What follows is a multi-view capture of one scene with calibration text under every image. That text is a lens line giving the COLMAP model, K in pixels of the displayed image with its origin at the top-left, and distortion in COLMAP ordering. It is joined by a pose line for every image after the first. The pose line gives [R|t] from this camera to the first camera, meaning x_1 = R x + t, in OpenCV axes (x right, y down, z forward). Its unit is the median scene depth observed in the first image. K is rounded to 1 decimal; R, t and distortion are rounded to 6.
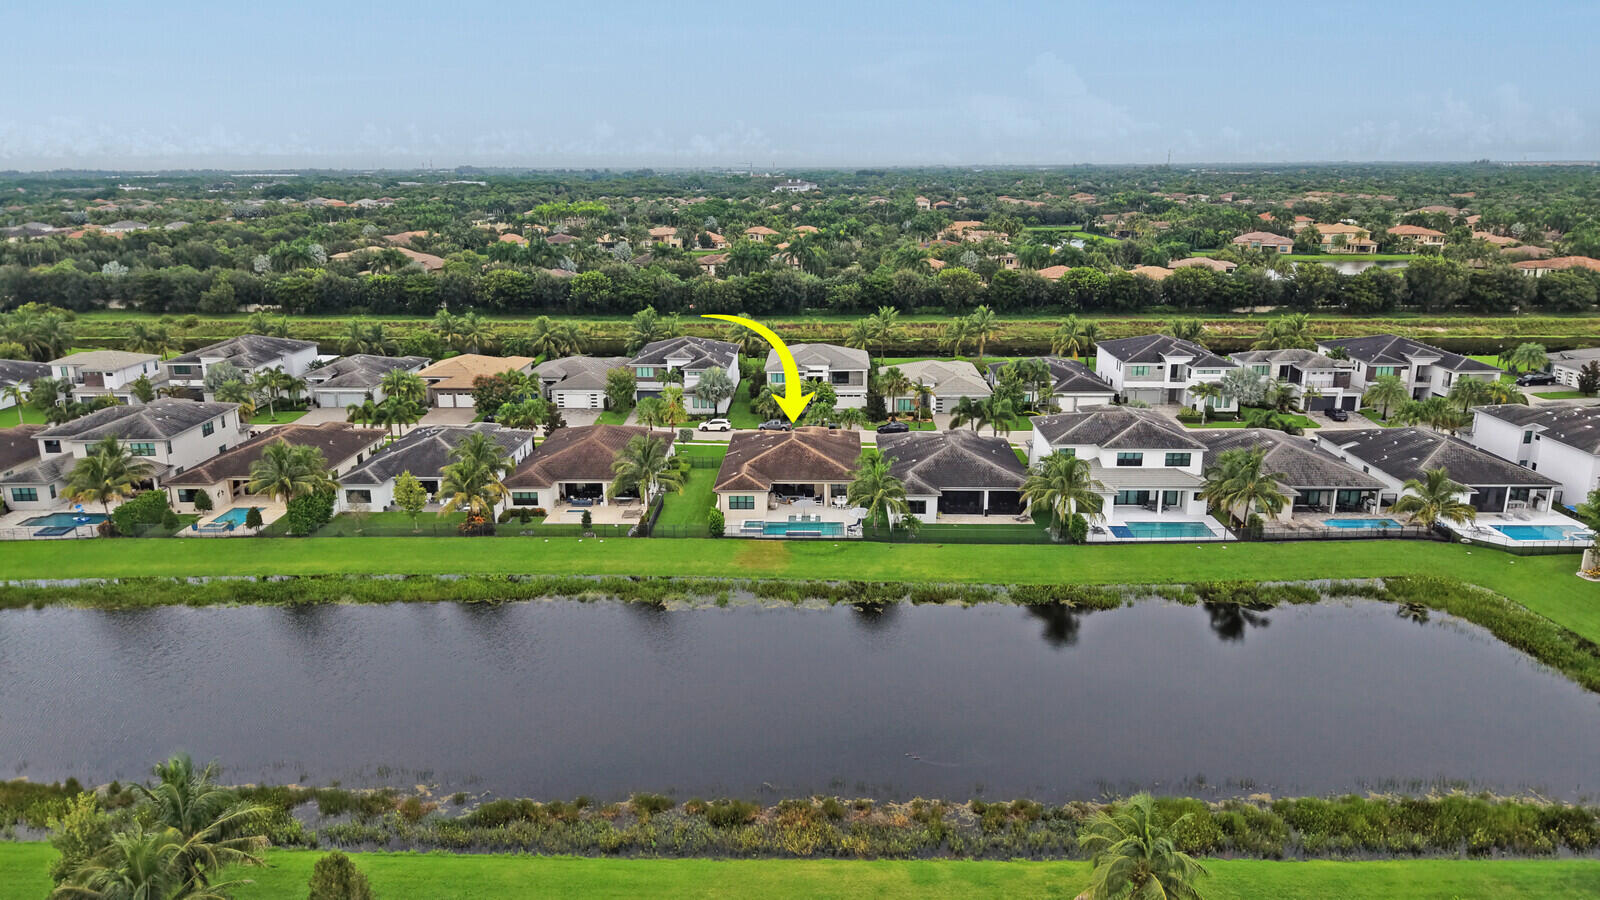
lens RADIAL K [[1063.9, 0, 795.9], [0, 1063.9, 450.7], [0, 0, 1]] dist [0.025483, -0.040193]
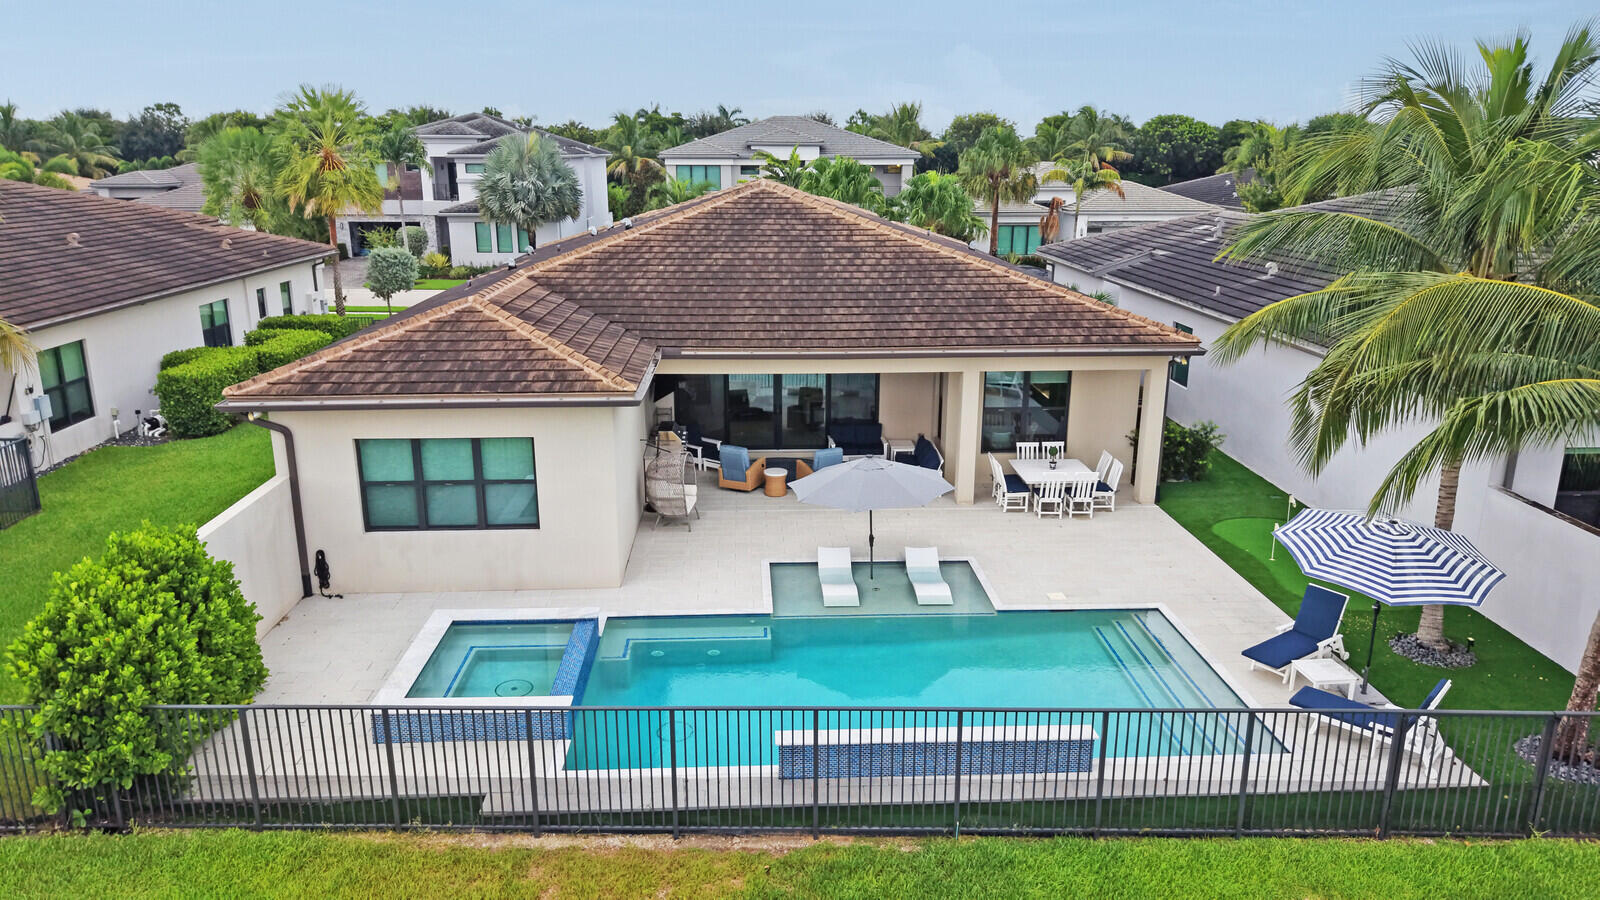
lens RADIAL K [[1063.9, 0, 790.1], [0, 1063.9, 449.0], [0, 0, 1]] dist [0.025483, -0.040193]
pose [[0.997362, -0.014334, 0.071164, -0.014041], [0.013755, 0.999868, 0.008614, 0.041976], [-0.071278, -0.007613, 0.997427, 0.823133]]
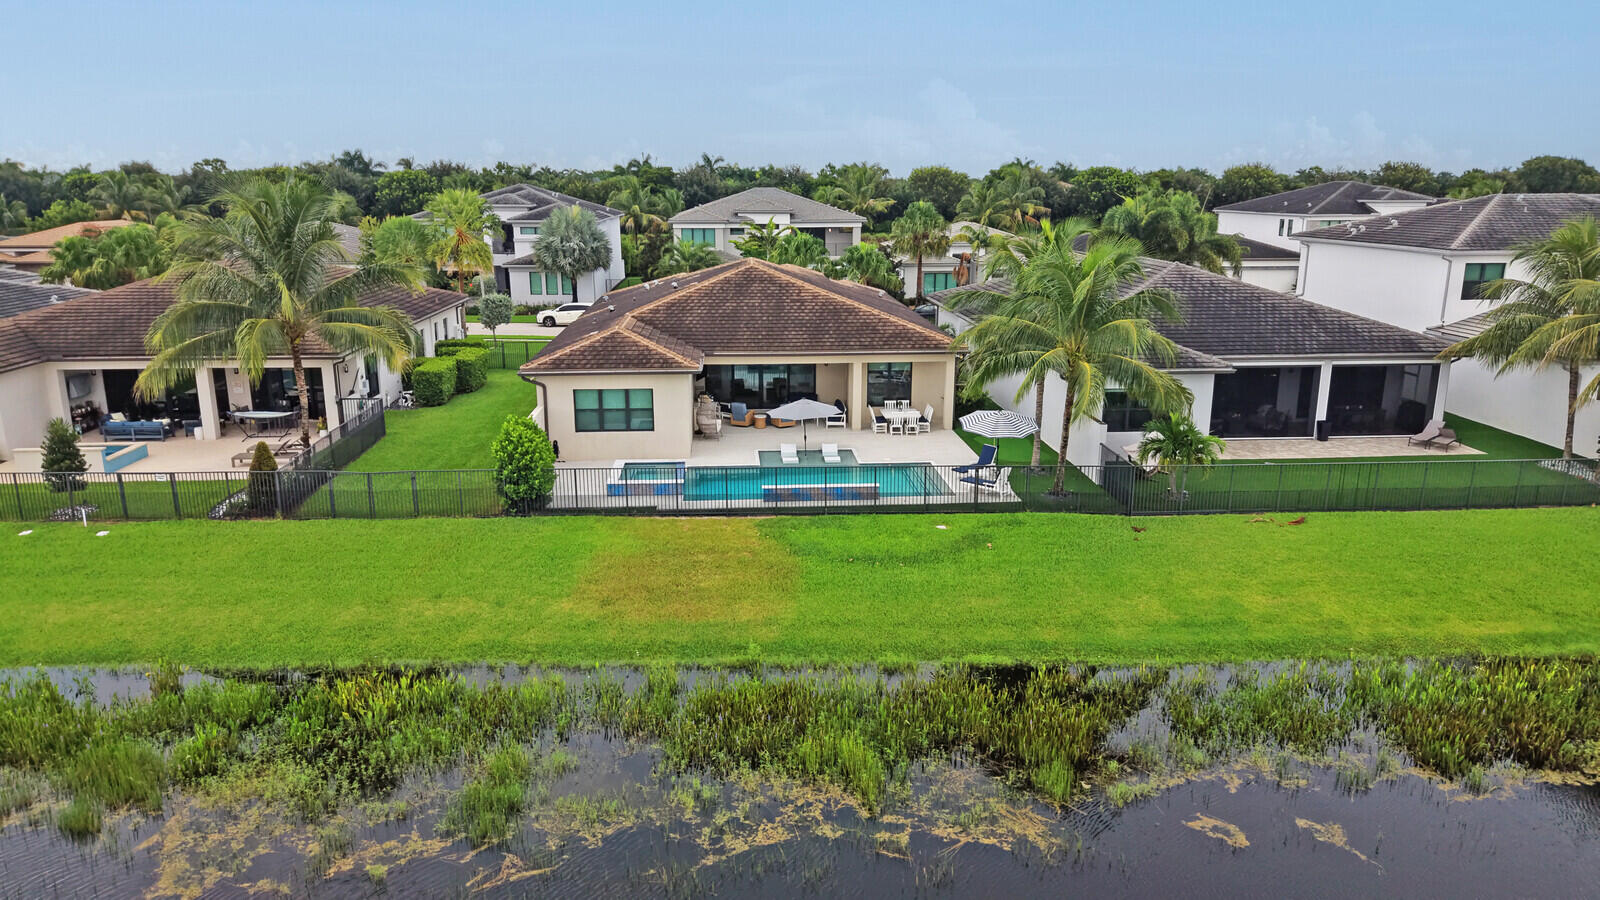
lens RADIAL K [[1063.9, 0, 787.4], [0, 1063.9, 447.1], [0, 0, 1]] dist [0.025483, -0.040193]
pose [[0.995985, -0.018374, 0.087620, -0.025861], [0.020341, 0.999560, -0.021604, 0.065935], [-0.087184, 0.023300, 0.995920, 0.650404]]
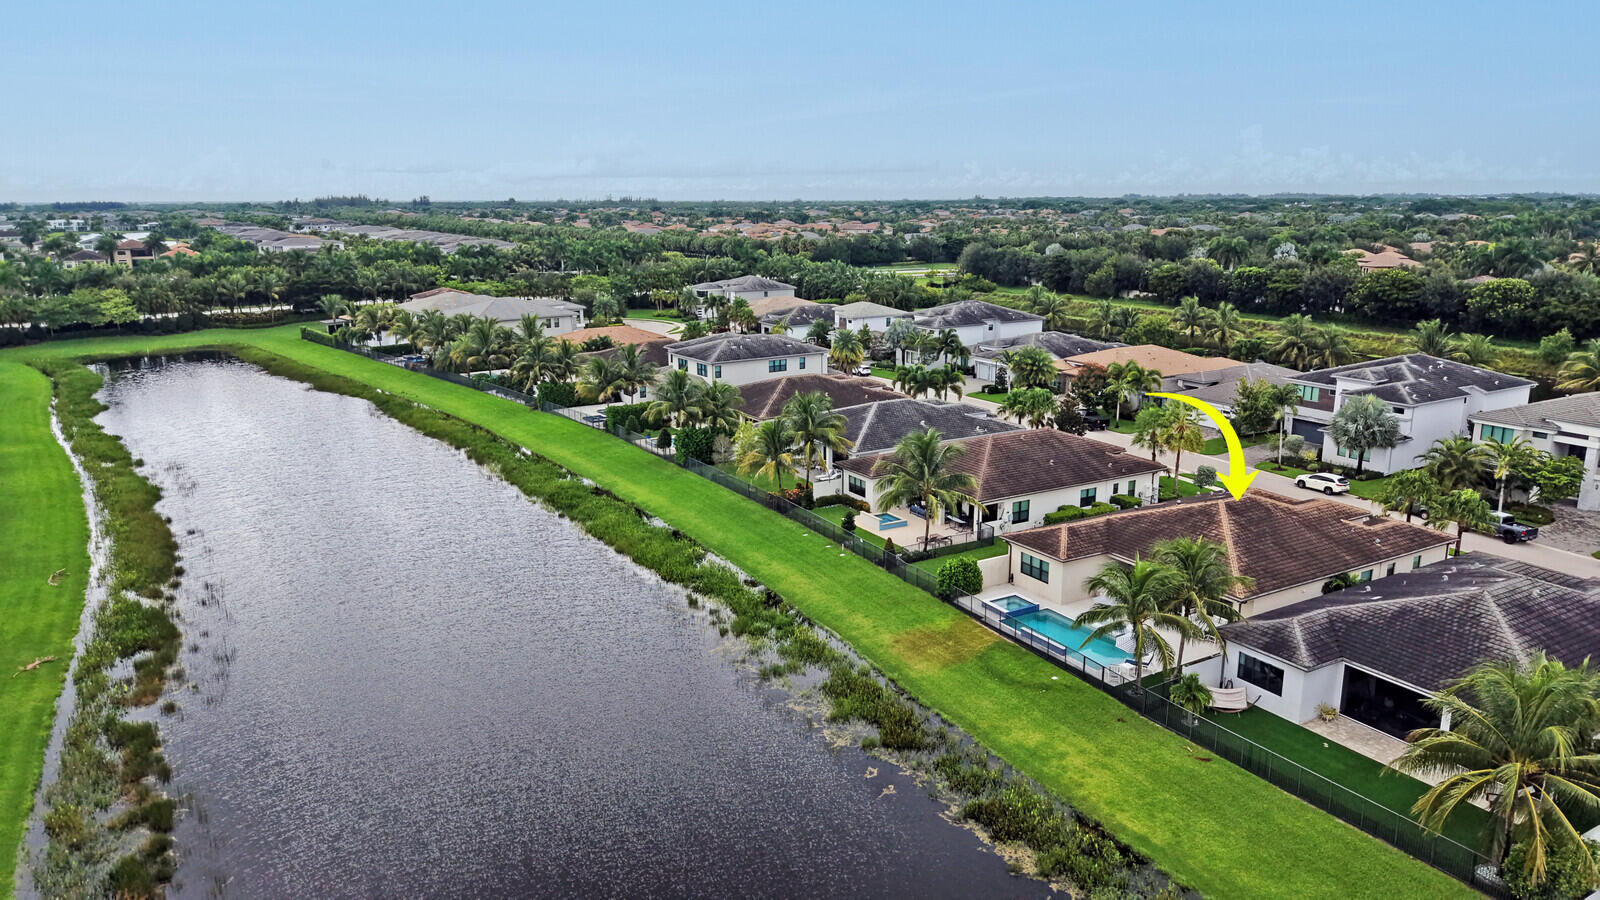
lens RADIAL K [[1063.9, 0, 791.9], [0, 1063.9, 446.1], [0, 0, 1]] dist [0.025483, -0.040193]
pose [[0.520870, 0.192950, -0.831544, 0.369272], [-0.215857, 0.972233, 0.090385, -0.045037], [0.825893, 0.132416, 0.548057, 0.511091]]
